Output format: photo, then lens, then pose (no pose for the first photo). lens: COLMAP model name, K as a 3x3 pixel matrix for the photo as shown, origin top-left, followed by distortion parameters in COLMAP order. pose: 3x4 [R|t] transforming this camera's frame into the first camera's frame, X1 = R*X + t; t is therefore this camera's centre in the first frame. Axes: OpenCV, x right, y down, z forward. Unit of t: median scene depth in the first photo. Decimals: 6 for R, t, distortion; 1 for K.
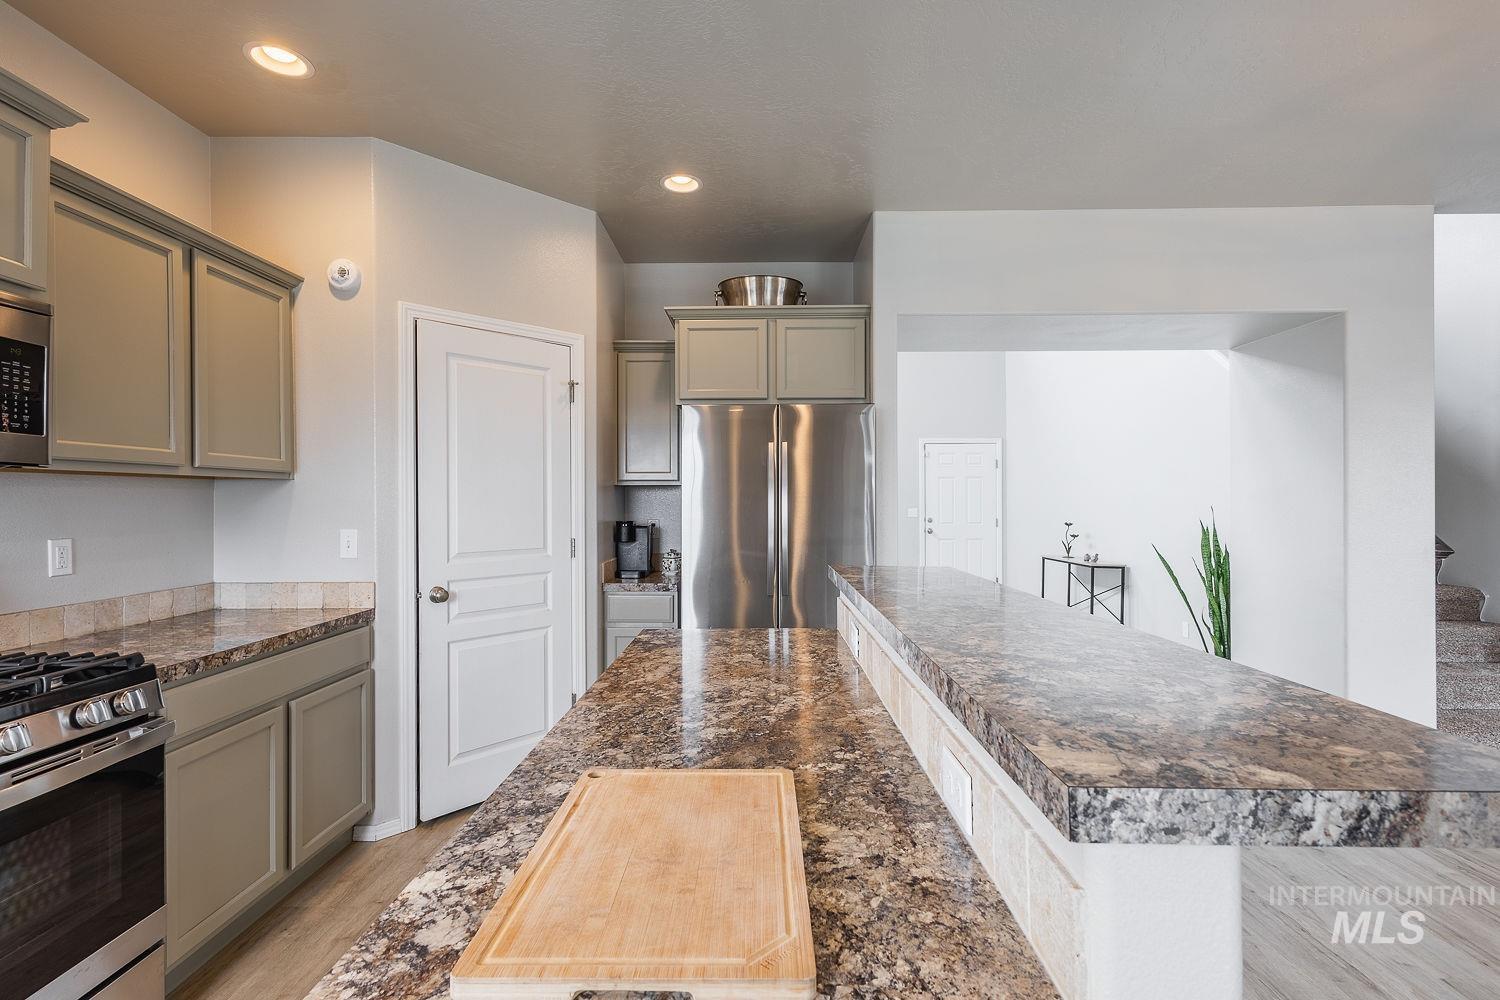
lens RADIAL K [[702.8, 0, 748.6], [0, 702.8, 502.2], [0, 0, 1]] dist [0.007540, -0.000123]
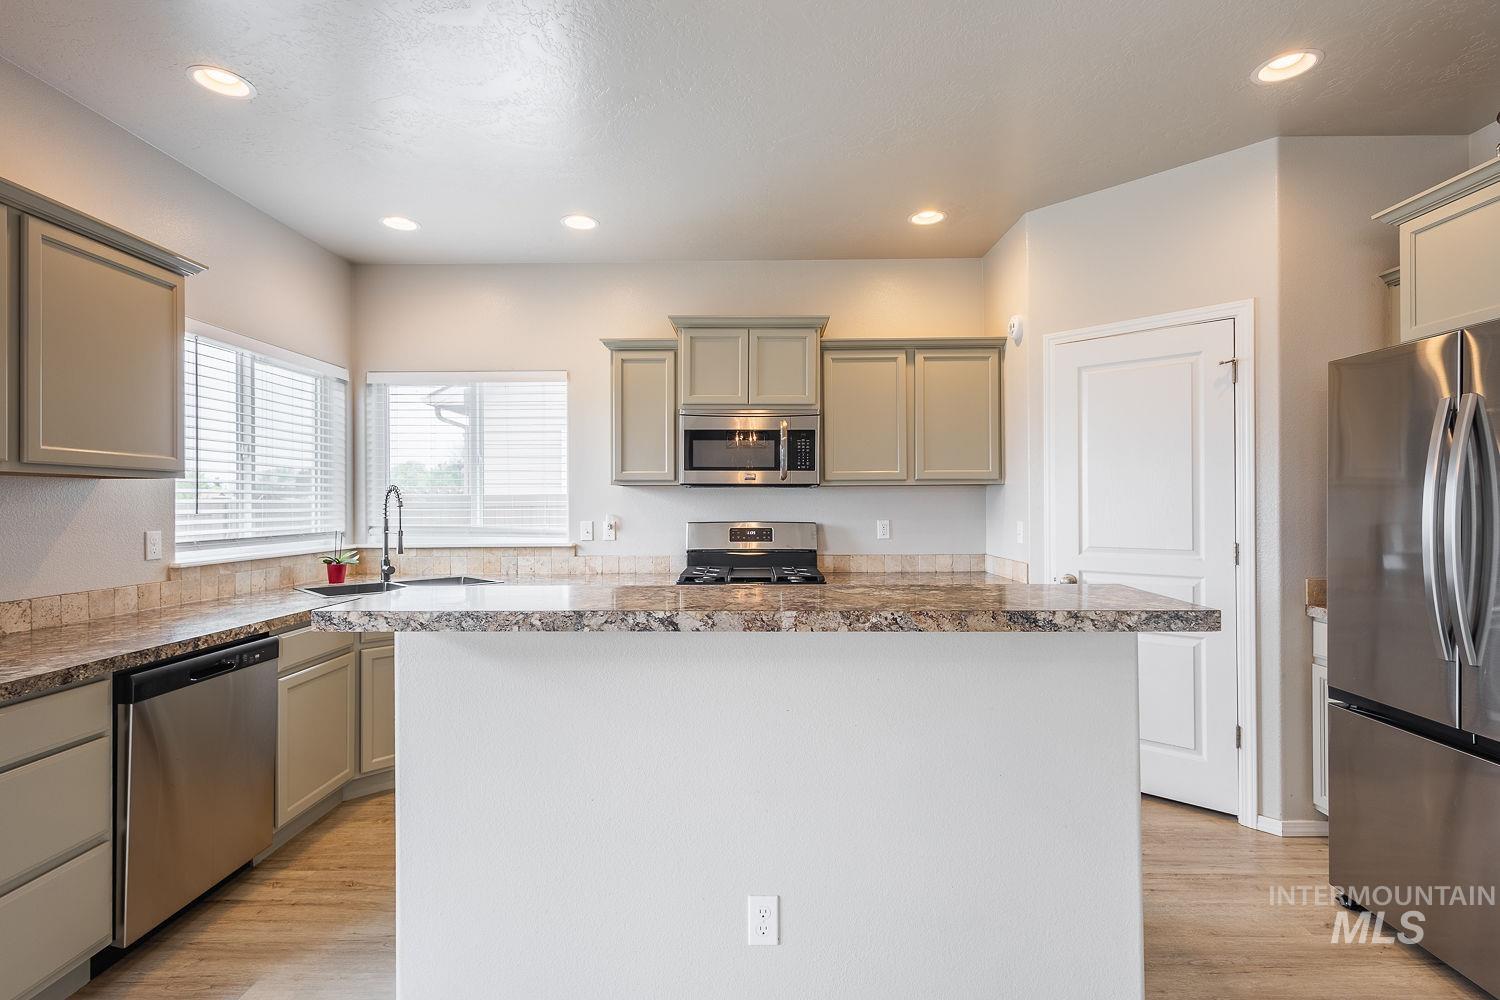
lens RADIAL K [[703.8, 0, 750.0], [0, 703.8, 500.0], [0, 0, 1]] dist [0.015771, -0.005801]
pose [[-0.000442, 0.002869, -0.999996, 0.606845], [0.005031, 0.999983, 0.002867, -0.005963], [0.999987, -0.005030, -0.000456, 0.412169]]
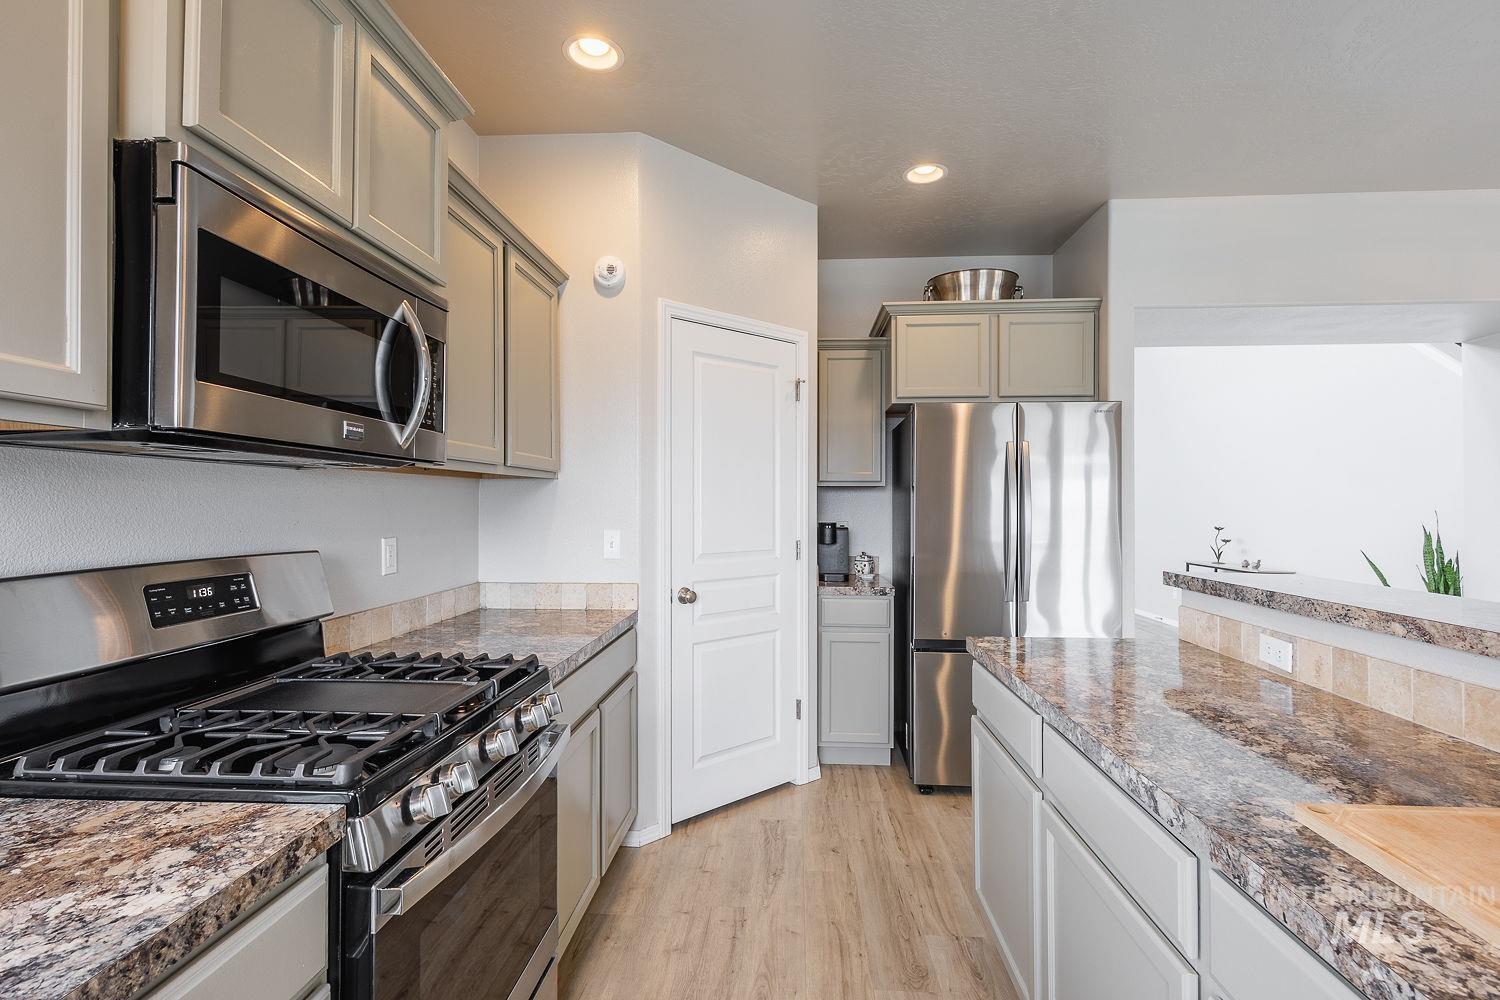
lens RADIAL K [[703.8, 0, 750.0], [0, 703.8, 500.0], [0, 0, 1]] dist [0.015771, -0.005801]
pose [[0.998764, 0.004484, -0.049500, -0.268497], [-0.004748, 0.999975, -0.005216, 0.001229], [0.049475, 0.005444, 0.998761, 0.019898]]
